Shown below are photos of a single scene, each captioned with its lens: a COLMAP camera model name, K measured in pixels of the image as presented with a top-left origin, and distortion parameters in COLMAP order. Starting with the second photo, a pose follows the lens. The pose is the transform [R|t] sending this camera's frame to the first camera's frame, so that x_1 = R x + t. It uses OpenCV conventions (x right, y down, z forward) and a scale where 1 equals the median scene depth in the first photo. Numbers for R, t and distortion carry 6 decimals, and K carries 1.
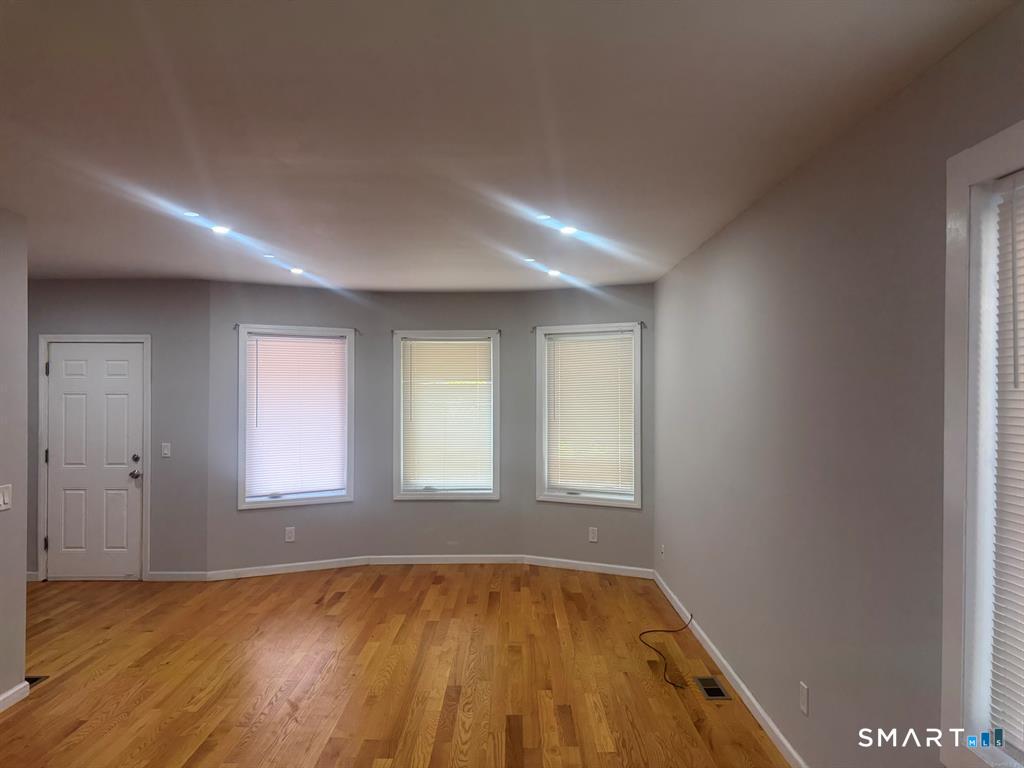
lens RADIAL K [[706.8, 0, 512.0], [0, 706.8, 384.0], [0, 0, 1]] dist [0.005156, -0.027643]
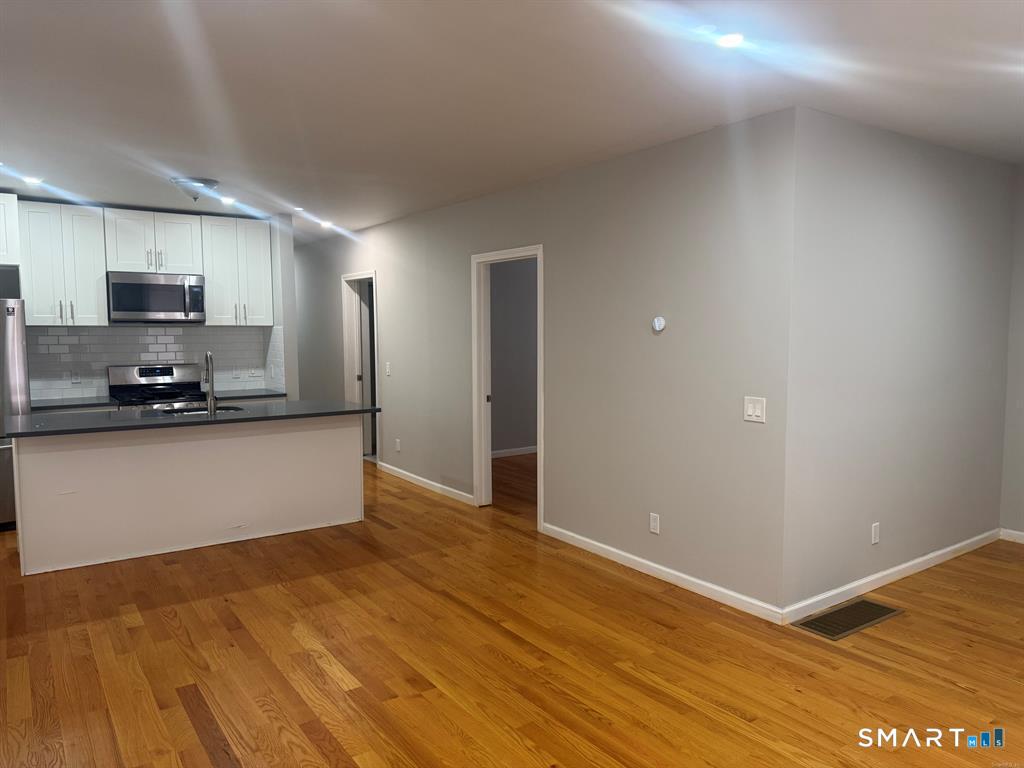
lens RADIAL K [[706.8, 0, 512.0], [0, 706.8, 384.0], [0, 0, 1]] dist [0.005156, -0.027643]
pose [[-0.808786, 0.052840, -0.585724, 0.164171], [0.007720, 0.996824, 0.079267, 0.042681], [0.588052, 0.059589, -0.806625, 1.677627]]
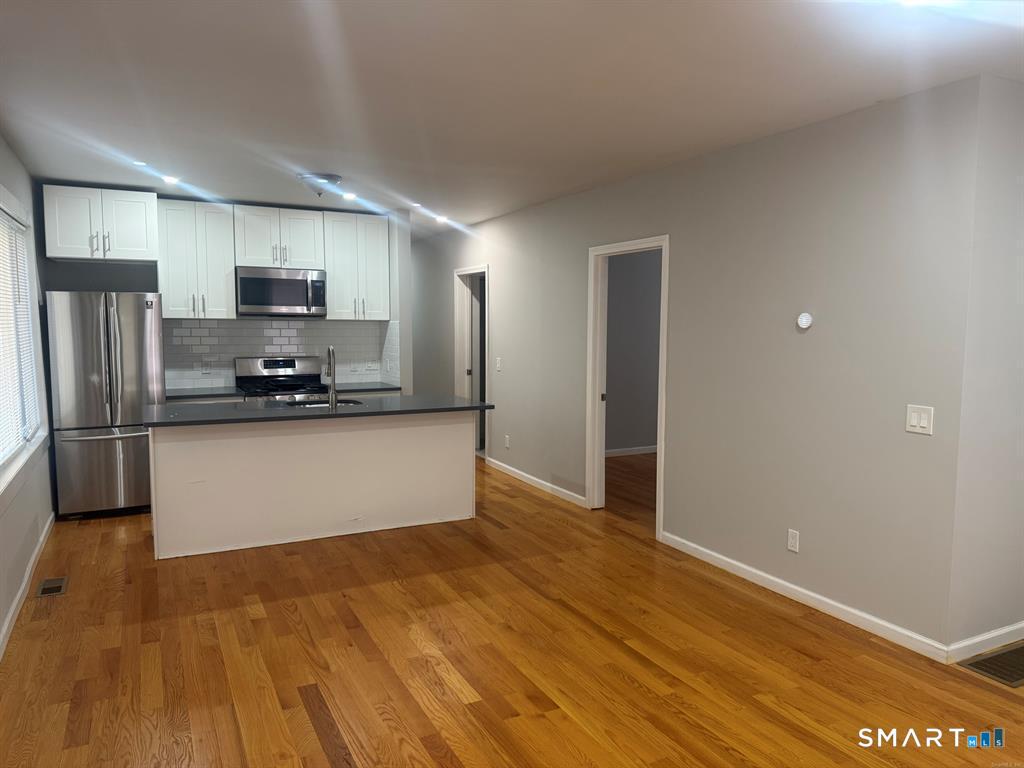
lens RADIAL K [[719.0, 0, 512.0], [0, 719.0, 384.0], [0, 0, 1]] dist [0.032018, -0.096809]
pose [[-0.888606, 0.038531, -0.457050, 0.164604], [0.000165, 0.996492, 0.083686, 0.040830], [0.458672, 0.074288, -0.885495, 1.629878]]
